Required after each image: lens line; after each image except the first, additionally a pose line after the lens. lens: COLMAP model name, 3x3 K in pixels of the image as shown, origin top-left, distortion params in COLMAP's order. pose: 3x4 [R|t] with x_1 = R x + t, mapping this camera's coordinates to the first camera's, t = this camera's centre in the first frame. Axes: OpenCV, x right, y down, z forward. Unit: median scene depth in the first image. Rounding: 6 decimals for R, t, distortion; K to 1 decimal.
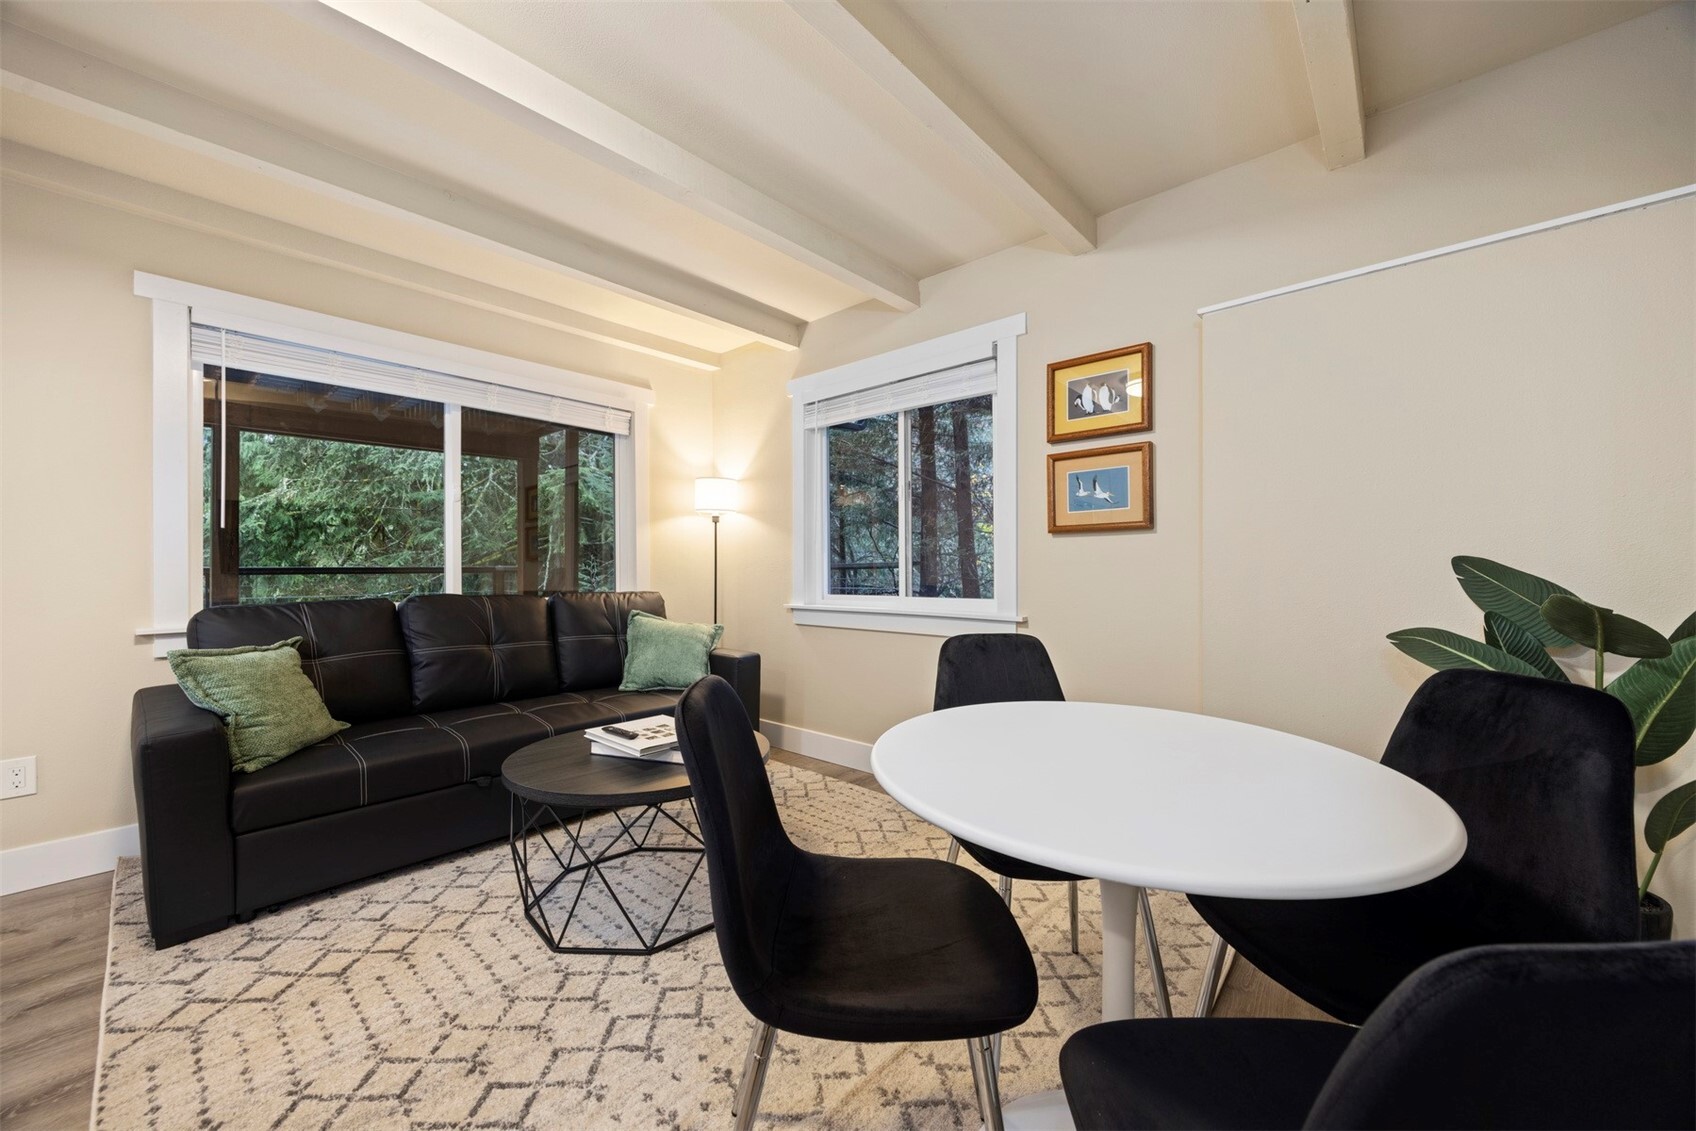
lens RADIAL K [[637.0, 0, 848.0], [0, 637.0, 565.5], [0, 0, 1]] dist [0.001521, 0.000090]
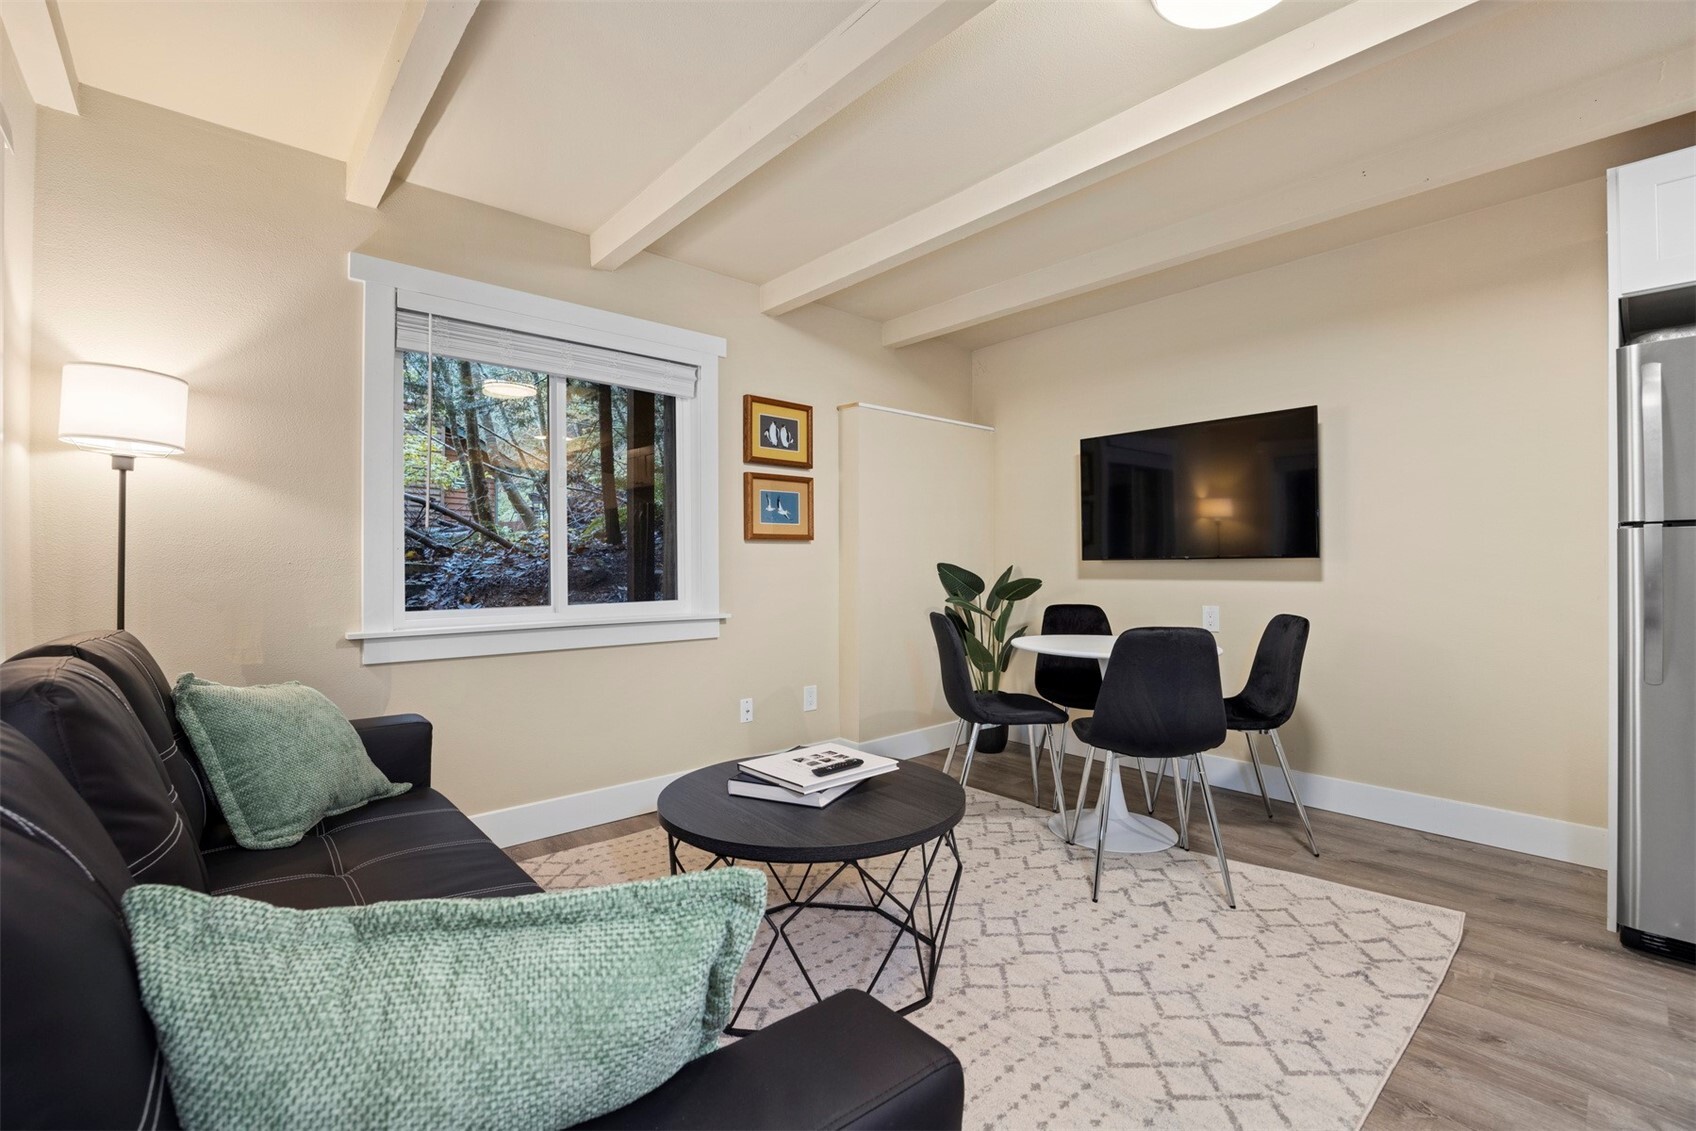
lens RADIAL K [[735.1, 0, 848.0], [0, 735.1, 565.5], [0, 0, 1]] dist [-0.001497, -0.000015]
pose [[0.110490, -0.000899, 0.993877, -1.036041], [-0.003189, 0.999994, 0.001259, -0.005538], [-0.993872, -0.003309, 0.110486, 0.692552]]
